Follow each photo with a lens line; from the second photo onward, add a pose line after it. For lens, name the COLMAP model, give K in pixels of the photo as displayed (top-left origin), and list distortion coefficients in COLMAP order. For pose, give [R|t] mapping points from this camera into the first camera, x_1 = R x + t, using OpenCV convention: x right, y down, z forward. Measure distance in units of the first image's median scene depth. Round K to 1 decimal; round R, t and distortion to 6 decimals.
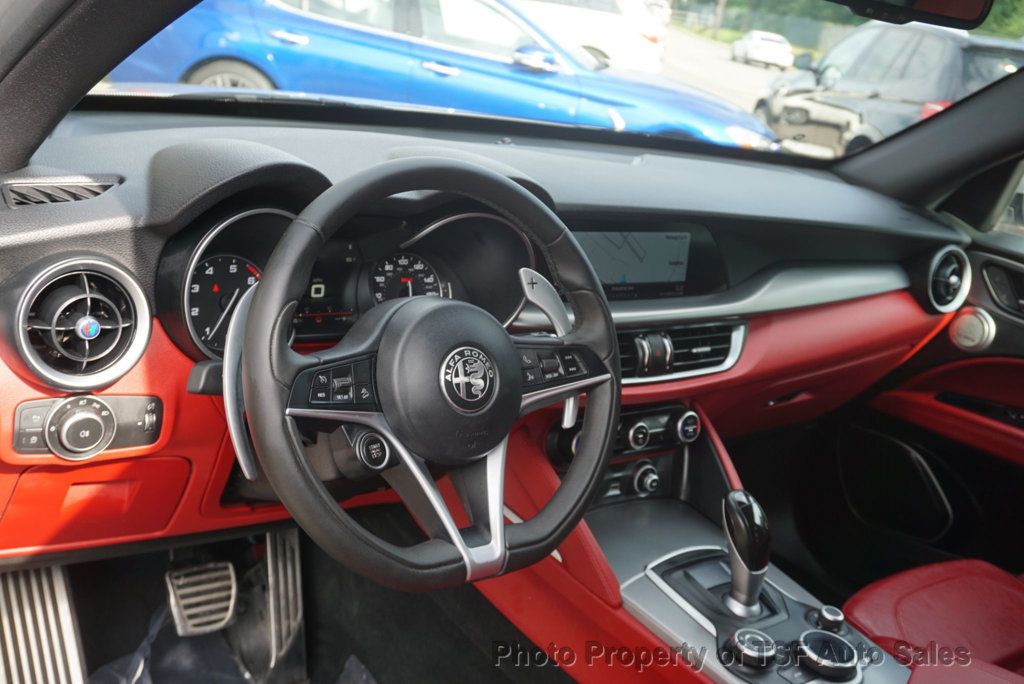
lens RADIAL K [[1014.2, 0, 521.8], [0, 1014.2, 333.4], [0, 0, 1]] dist [-0.010692, 0.000000]
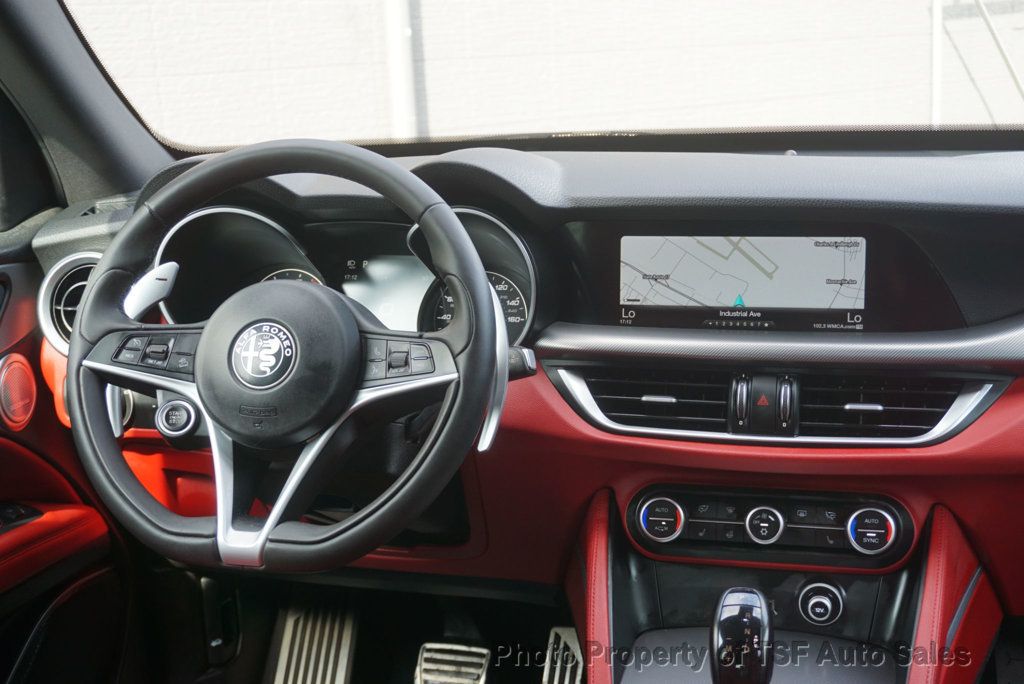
lens RADIAL K [[1345.0, 0, 509.5], [0, 1345.0, 338.9], [0, 0, 1]] dist [0.009623, 0.000000]
pose [[0.611654, -0.022630, -0.790802, 0.843524], [-0.114715, 0.986489, -0.116958, 0.116649], [0.782764, 0.162255, 0.600794, 0.318686]]
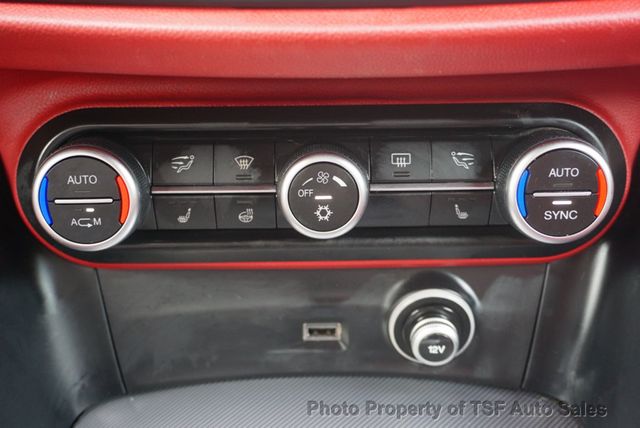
lens RADIAL K [[773.1, 0, 316.8], [0, 773.1, 213.4], [0, 0, 1]] dist [0.040761, 0.000000]
pose [[0.794131, 0.144169, -0.590399, 0.285230], [-0.047278, 0.983167, 0.176486, 0.073574], [0.605905, -0.112240, 0.787580, 0.920412]]
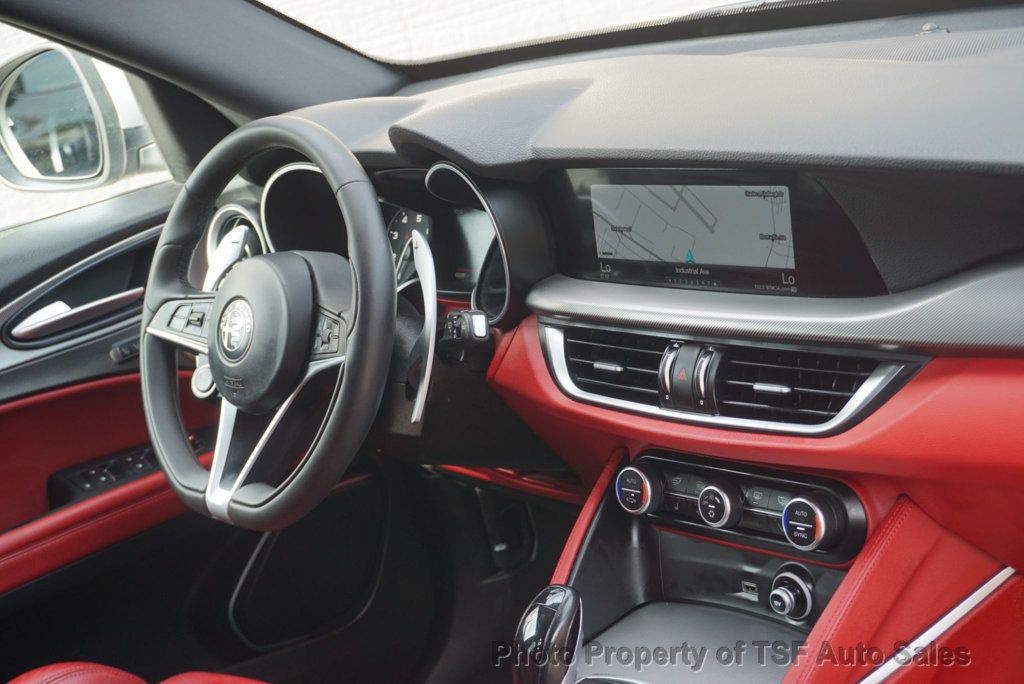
lens RADIAL K [[1670.1, 0, 506.8], [0, 1670.1, 341.6], [0, 0, 1]] dist [-0.027234, 0.000000]
pose [[0.044845, 0.107669, -0.993175, 1.282501], [-0.082284, 0.991195, 0.103739, -0.111327], [0.995599, 0.077070, 0.053310, 0.912055]]
